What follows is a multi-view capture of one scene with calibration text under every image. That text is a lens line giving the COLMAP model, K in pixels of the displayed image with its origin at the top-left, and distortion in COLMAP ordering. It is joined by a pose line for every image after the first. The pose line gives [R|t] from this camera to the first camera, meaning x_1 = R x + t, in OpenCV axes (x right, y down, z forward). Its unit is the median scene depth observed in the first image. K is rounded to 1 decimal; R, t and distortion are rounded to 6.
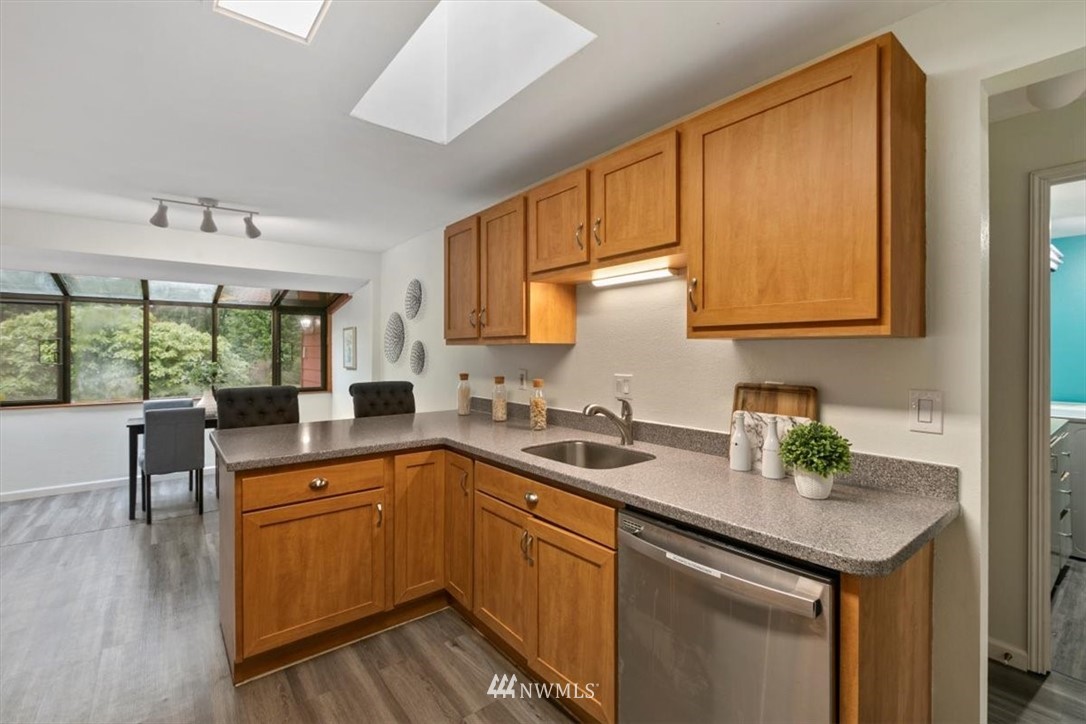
lens RADIAL K [[485.6, 0, 550.0], [0, 485.6, 351.8], [0, 0, 1]] dist [-0.004620, -0.000536]
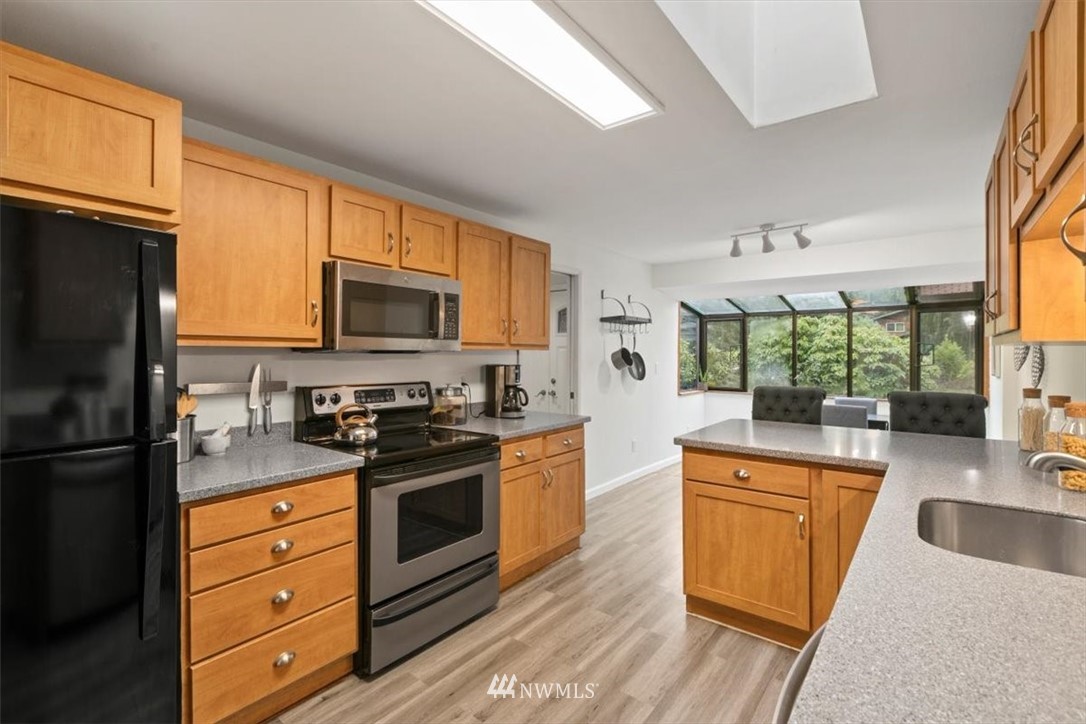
lens RADIAL K [[485.6, 0, 549.0], [0, 485.6, 358.6], [0, 0, 1]] dist [-0.004620, -0.000536]
pose [[0.228816, 0.010701, -0.973411, 0.306188], [-0.000825, 0.999941, 0.010799, -0.001616], [0.973469, -0.001668, 0.228811, 0.203347]]
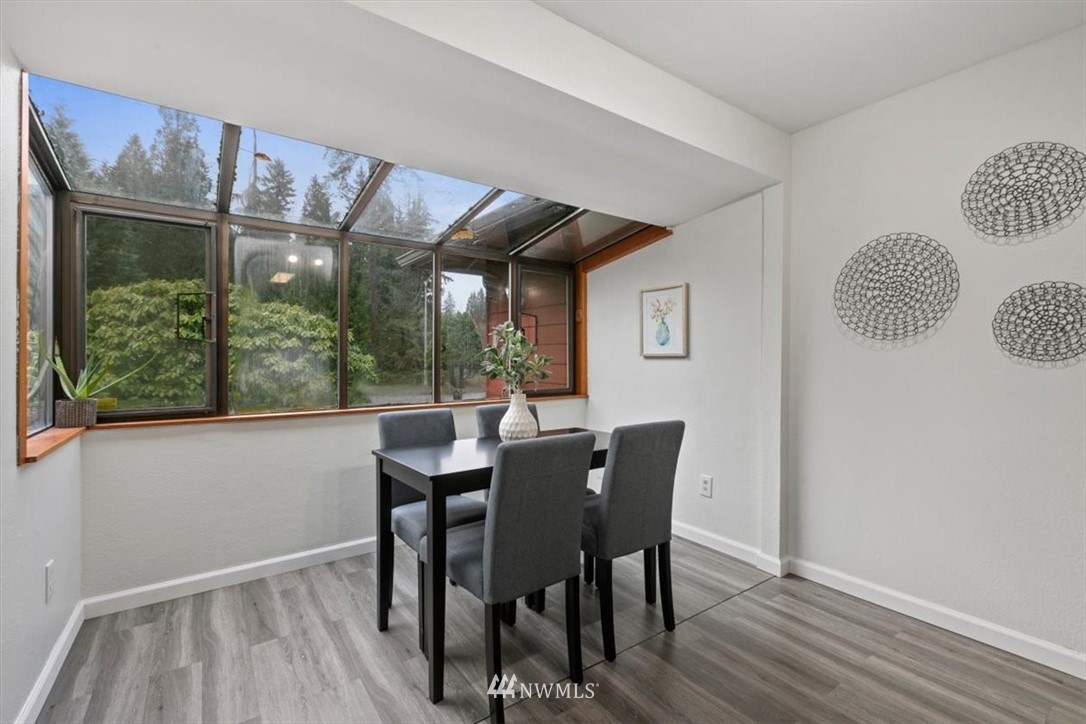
lens RADIAL K [[485.6, 0, 543.5], [0, 485.6, 357.0], [0, 0, 1]] dist [-0.004620, -0.000536]
pose [[0.998568, 0.004311, -0.053320, -0.906025], [-0.004262, 0.999990, 0.001044, 0.059670], [0.053324, -0.000815, 0.998577, 0.712663]]
